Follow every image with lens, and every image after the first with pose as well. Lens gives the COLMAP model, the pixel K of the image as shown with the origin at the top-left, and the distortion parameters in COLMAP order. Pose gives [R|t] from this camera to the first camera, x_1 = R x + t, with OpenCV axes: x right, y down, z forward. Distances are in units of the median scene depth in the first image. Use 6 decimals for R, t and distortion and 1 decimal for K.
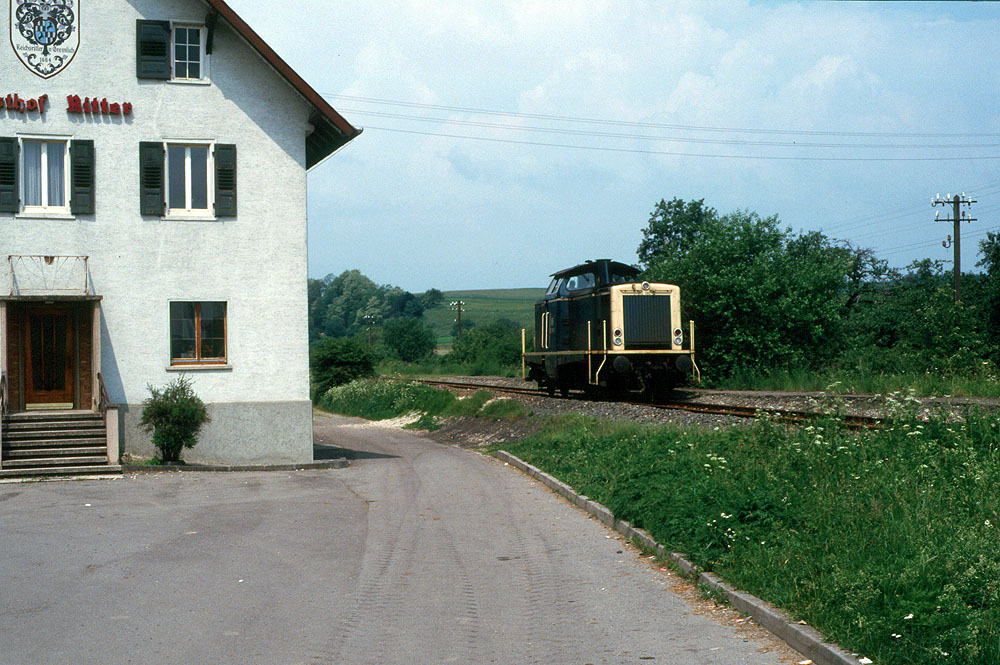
lens RADIAL K [[1598.1, 0, 500.0], [0, 1598.1, 332.5], [0, 0, 1]] dist [-0.021526, 0.020924]
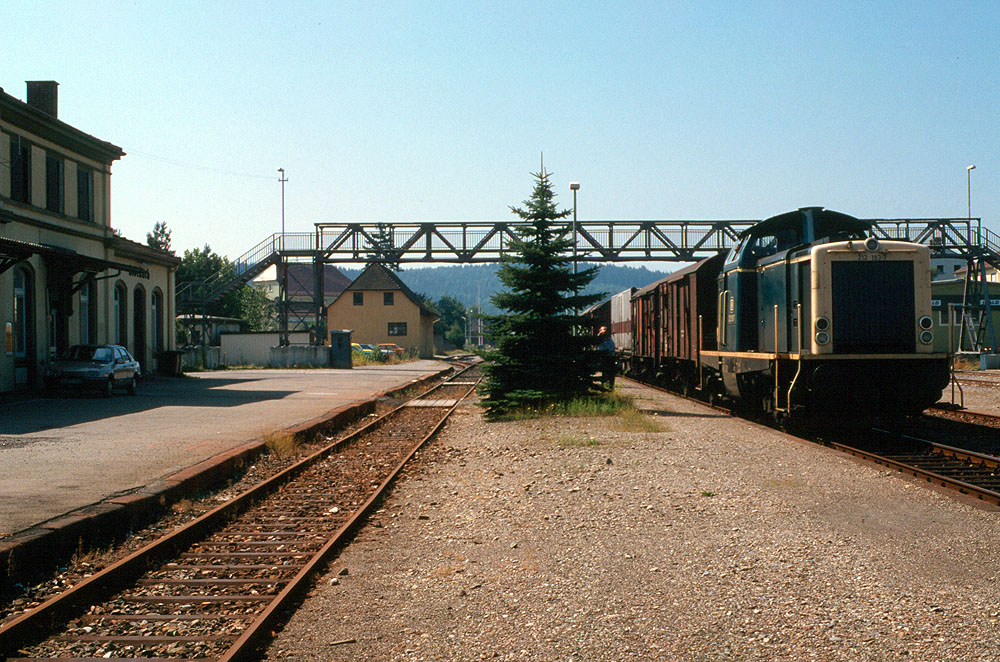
lens RADIAL K [[1569.7, 0, 500.0], [0, 1569.7, 331.0], [0, 0, 1]] dist [-0.132302, 0.040527]
pose [[0.985133, -0.000462, -0.171791, 0.055150], [0.002656, 0.999918, 0.012541, -0.004866], [0.171771, -0.012811, 0.985054, 0.405275]]
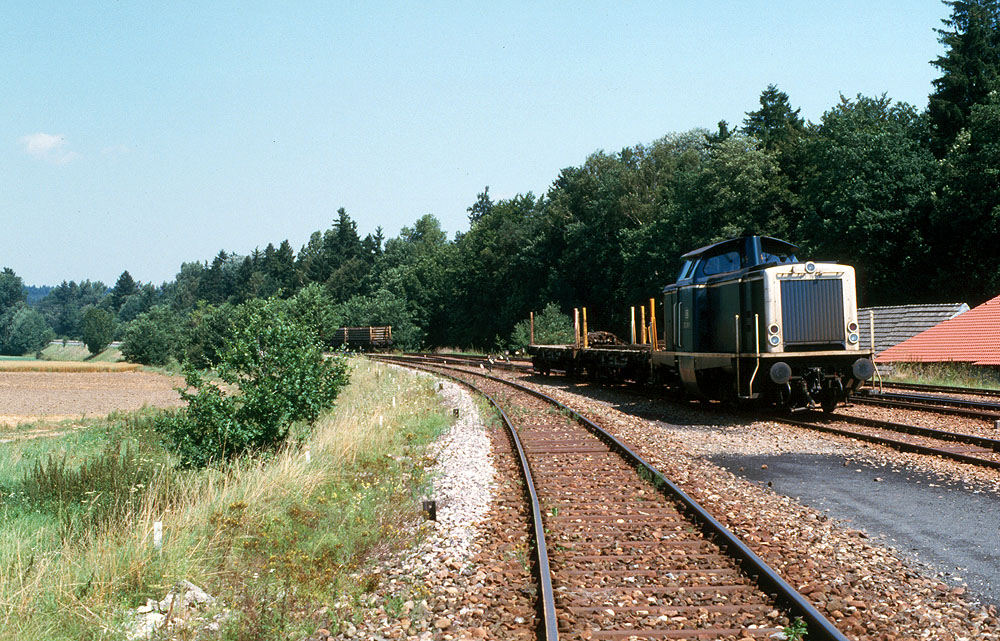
lens RADIAL K [[1539.8, 0, 500.0], [0, 1539.8, 320.5], [0, 0, 1]] dist [-0.059903, -0.001260]
pose [[0.996110, -0.025905, -0.084221, 0.004957], [0.026547, 0.999626, 0.006505, -0.012416], [0.084021, -0.008716, 0.996426, 0.255029]]
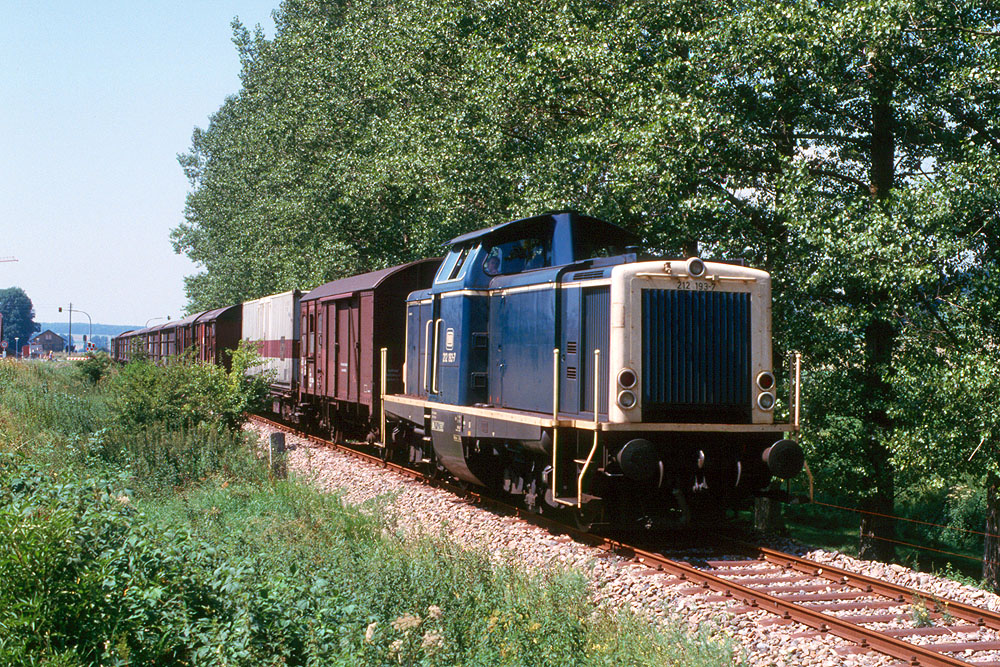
lens RADIAL K [[1641.0, 0, 500.0], [0, 1641.0, 333.5], [0, 0, 1]] dist [0.031791, 0.019244]
pose [[0.994635, 0.020709, 0.101356, -0.001992], [-0.021563, 0.999741, 0.007341, -0.013948], [-0.101178, -0.009487, 0.994823, 0.579179]]
